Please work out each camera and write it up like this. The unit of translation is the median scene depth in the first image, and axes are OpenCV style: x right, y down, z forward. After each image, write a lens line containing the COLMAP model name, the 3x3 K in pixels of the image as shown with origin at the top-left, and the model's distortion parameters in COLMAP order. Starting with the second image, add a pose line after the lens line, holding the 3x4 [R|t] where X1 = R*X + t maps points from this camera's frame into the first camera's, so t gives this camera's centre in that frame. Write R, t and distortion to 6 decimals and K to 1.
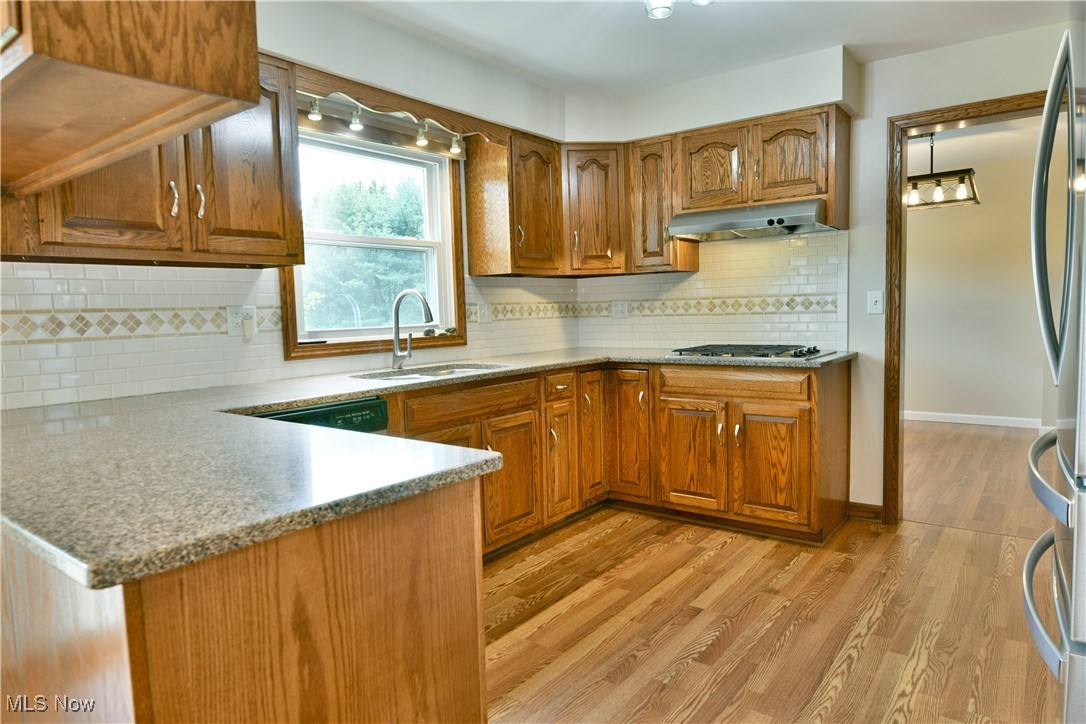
lens RADIAL K [[660.3, 0, 569.9], [0, 660.3, 363.4], [0, 0, 1]] dist [-0.020414, -0.001453]
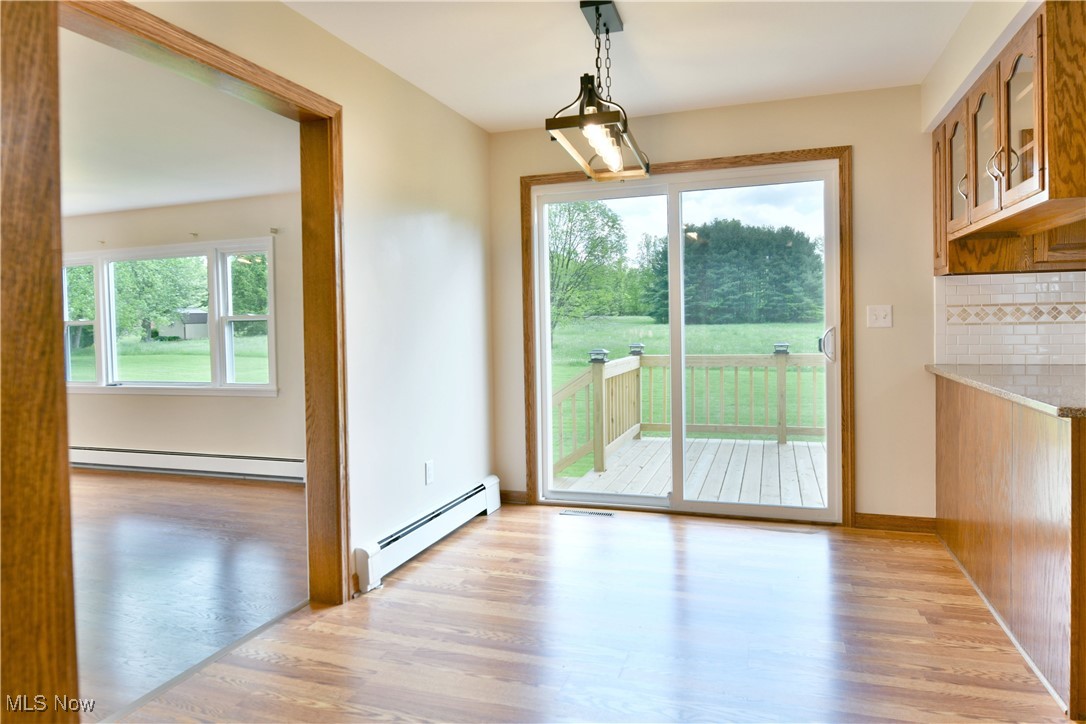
lens RADIAL K [[679.1, 0, 541.5], [0, 679.1, 328.5], [0, 0, 1]] dist [0.026782, 0.000292]
pose [[0.293144, 0.026231, -0.955708, 0.367646], [-0.069444, 0.997567, 0.006079, 0.043144], [0.953543, 0.064586, 0.294253, -0.516406]]
